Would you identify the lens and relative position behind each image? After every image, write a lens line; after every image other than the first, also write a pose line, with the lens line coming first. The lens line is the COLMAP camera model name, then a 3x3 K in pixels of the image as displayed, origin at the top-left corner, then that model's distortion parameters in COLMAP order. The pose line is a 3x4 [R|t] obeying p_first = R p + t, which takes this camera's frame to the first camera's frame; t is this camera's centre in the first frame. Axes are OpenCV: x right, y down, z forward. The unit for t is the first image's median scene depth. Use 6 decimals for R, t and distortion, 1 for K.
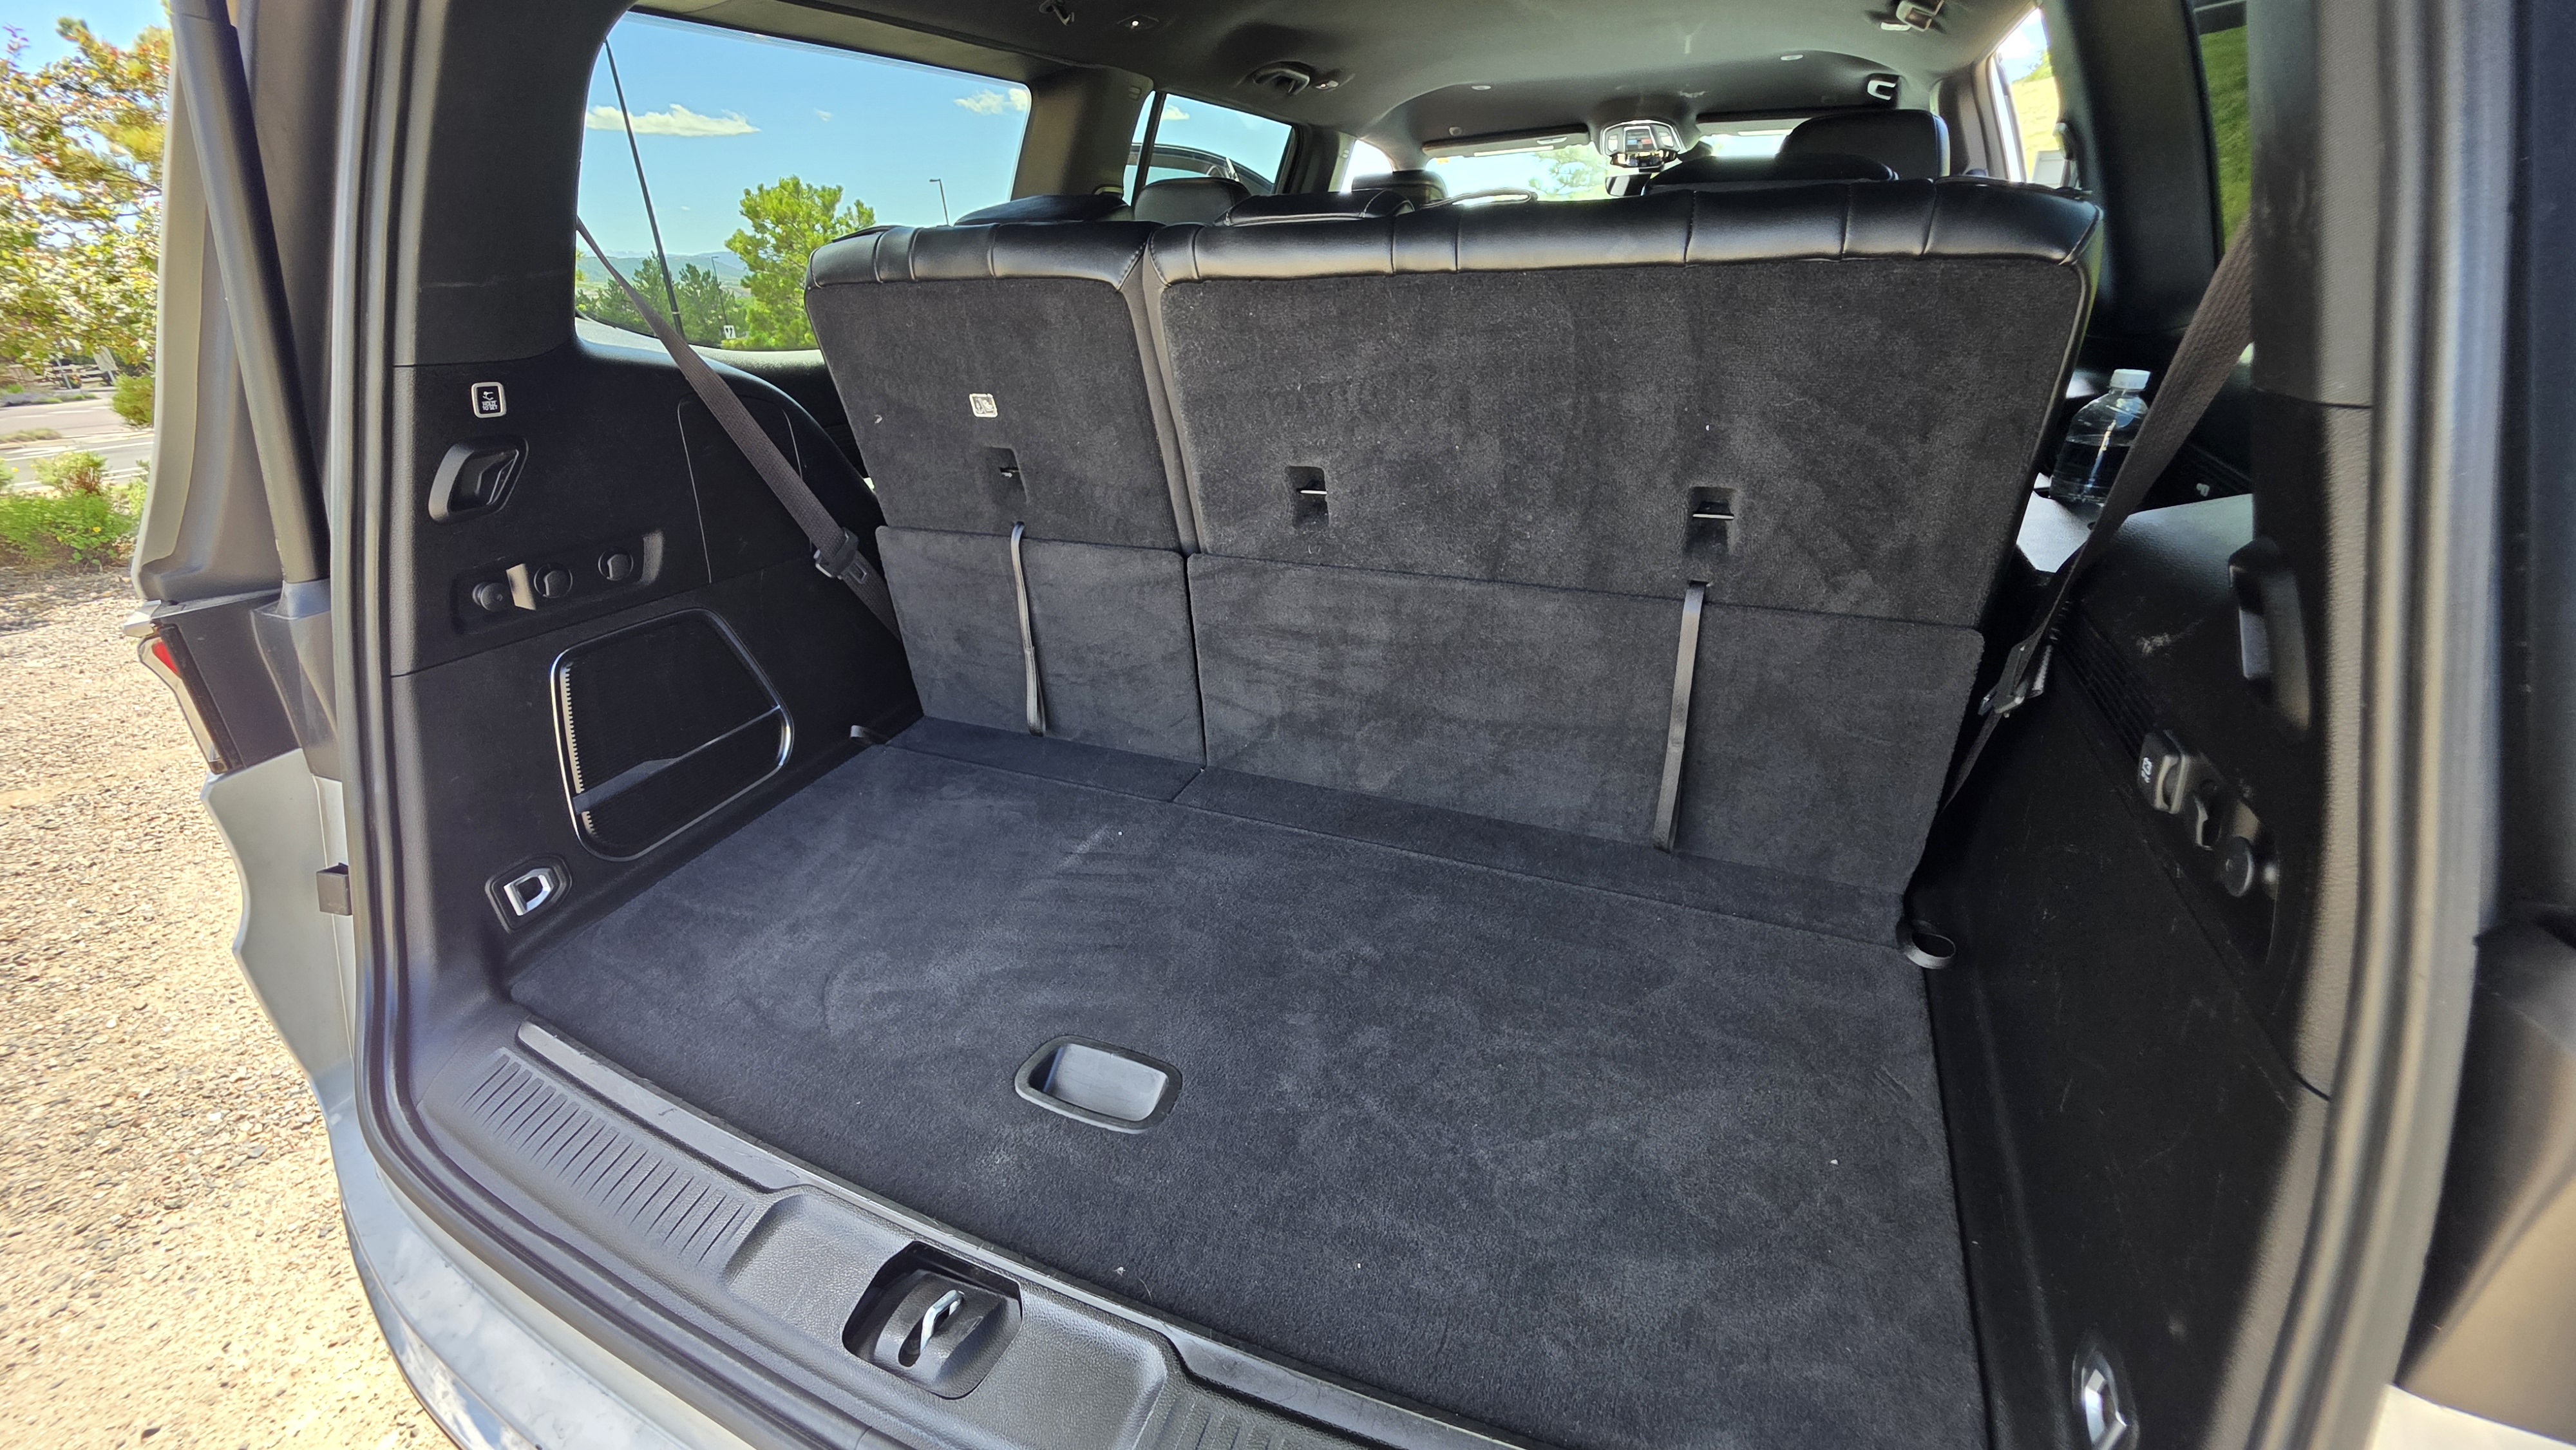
lens RADIAL K [[999.8, 0, 1288.0], [0, 999.8, 725.0], [0, 0, 1]] dist [0.000067, -0.000405]
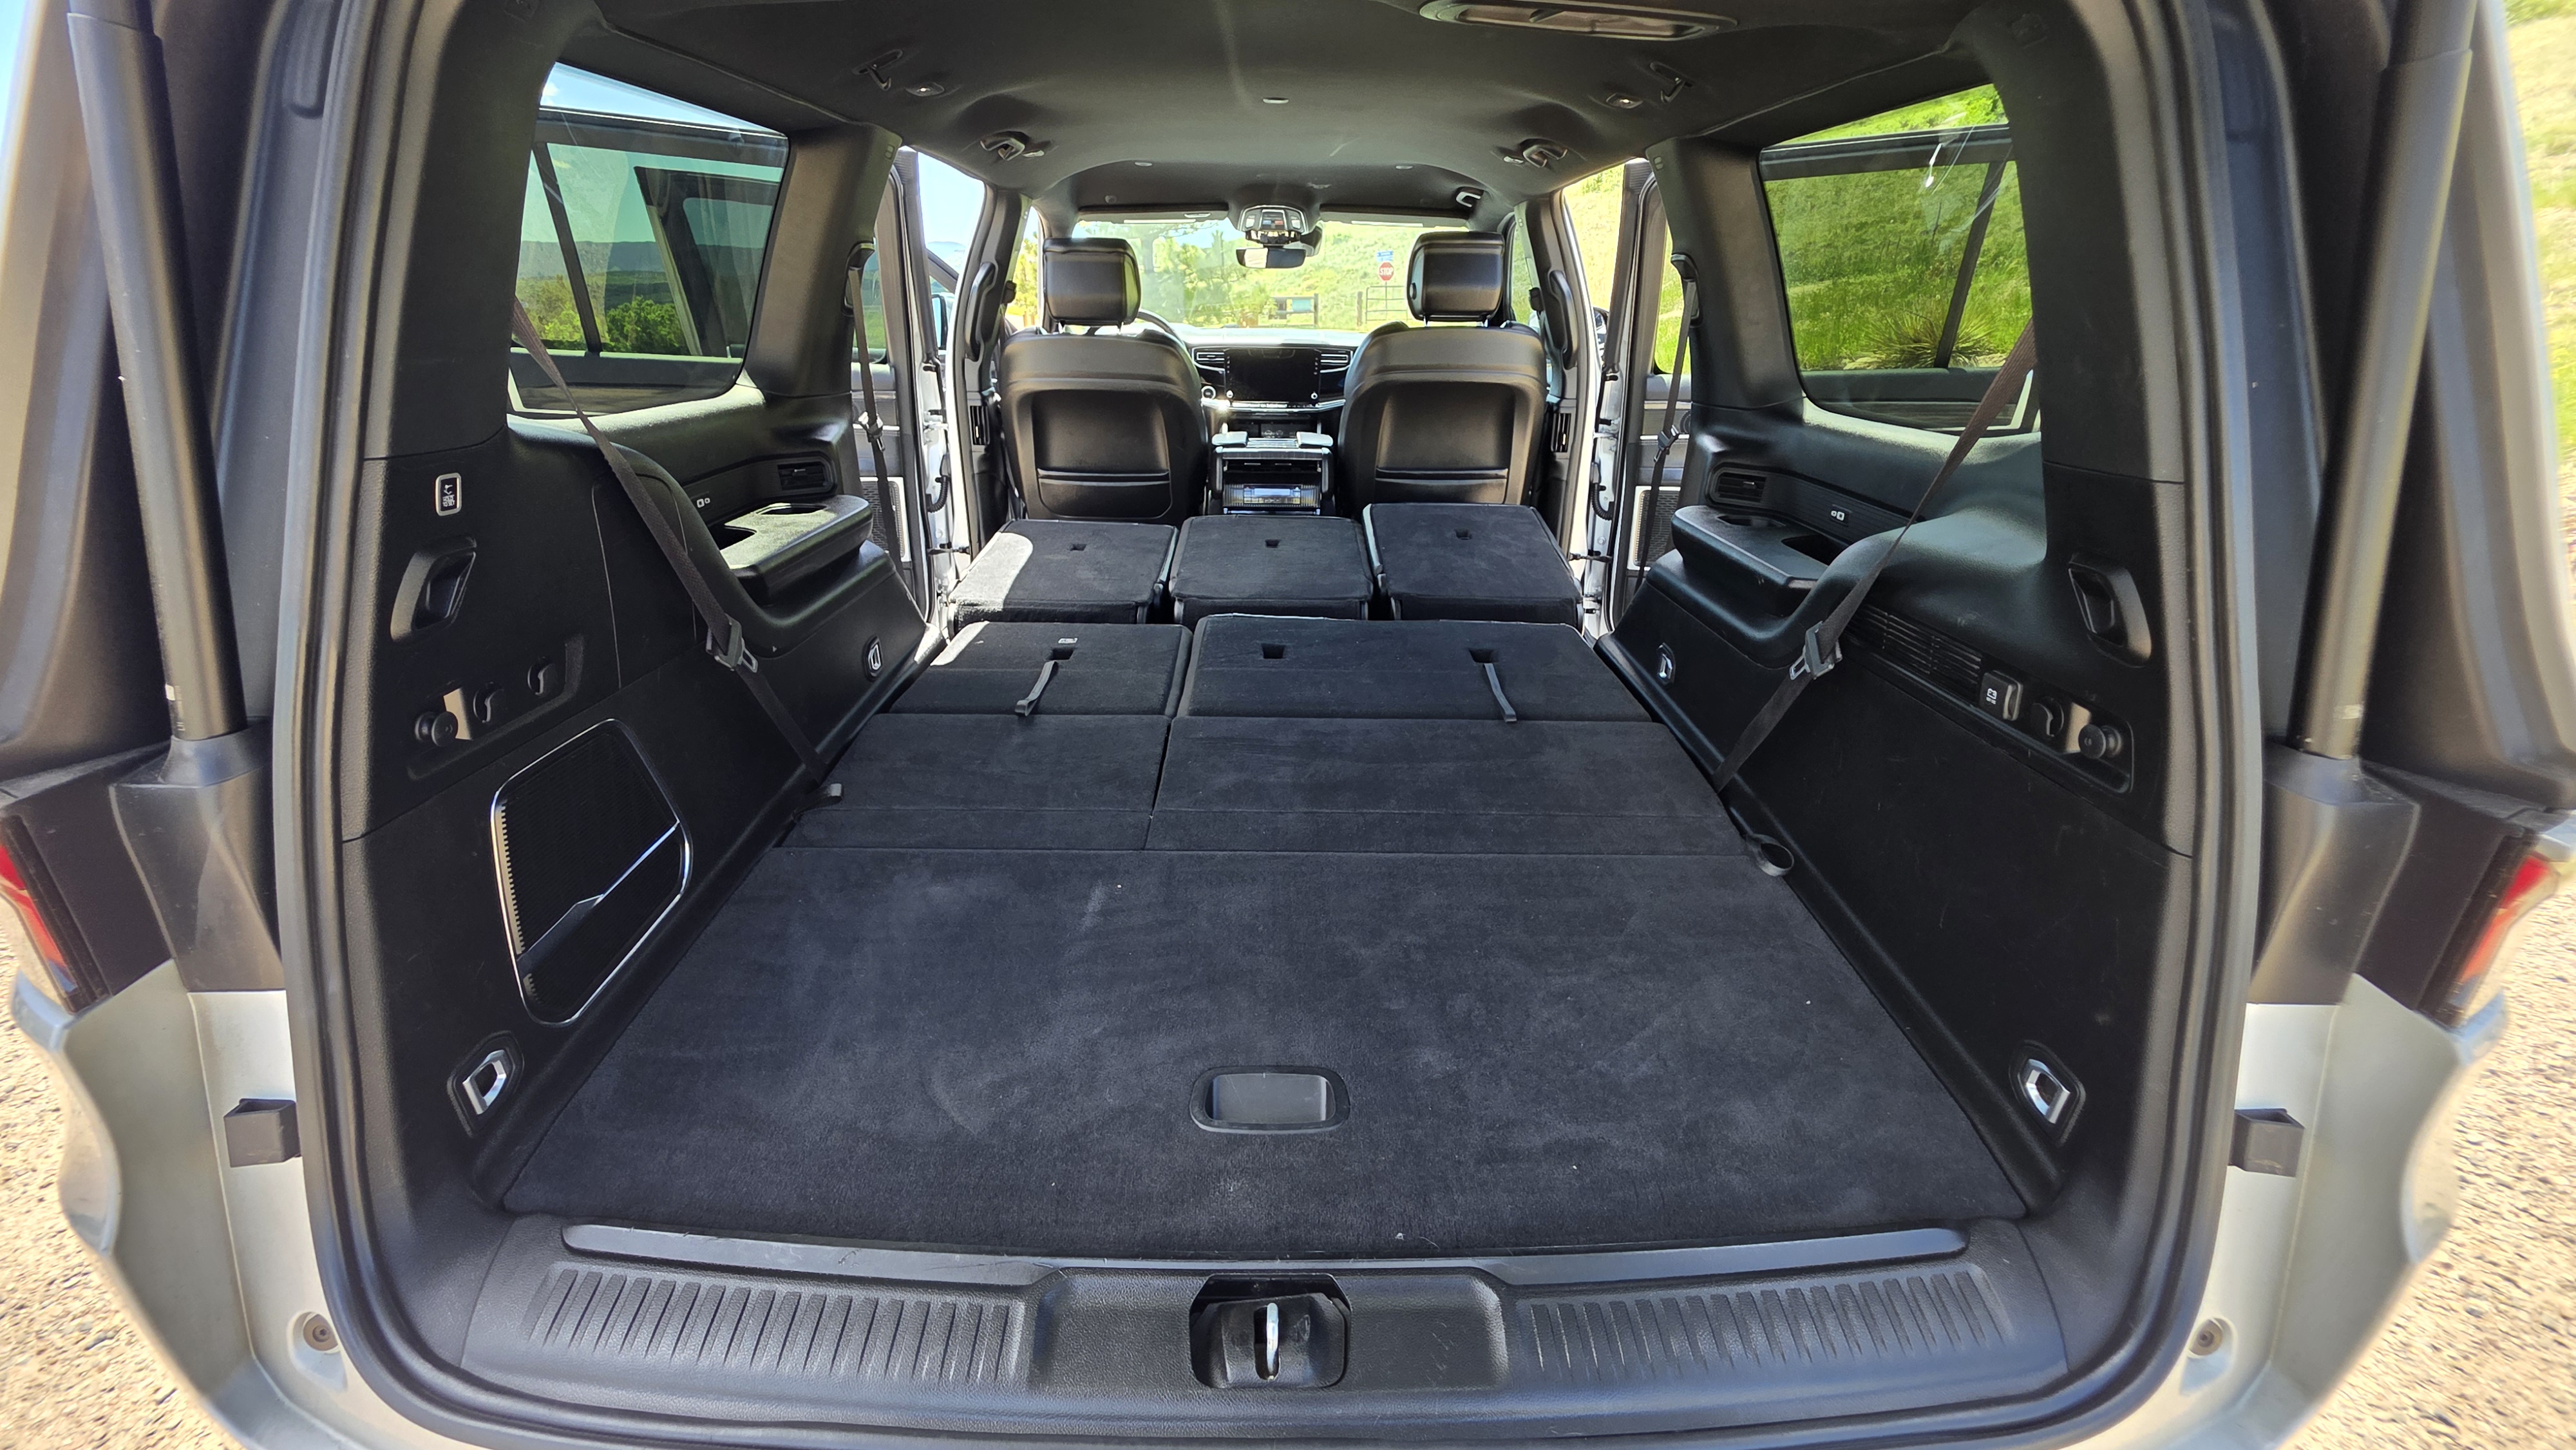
lens RADIAL K [[994.3, 0, 1288.0], [0, 994.3, 725.0], [0, 0, 1]] dist [0.001460, 0.000399]
pose [[0.913068, -0.121999, 0.389131, -0.501135], [0.136201, 0.990640, -0.009004, -0.030525], [-0.384391, 0.061222, 0.921138, -0.024737]]
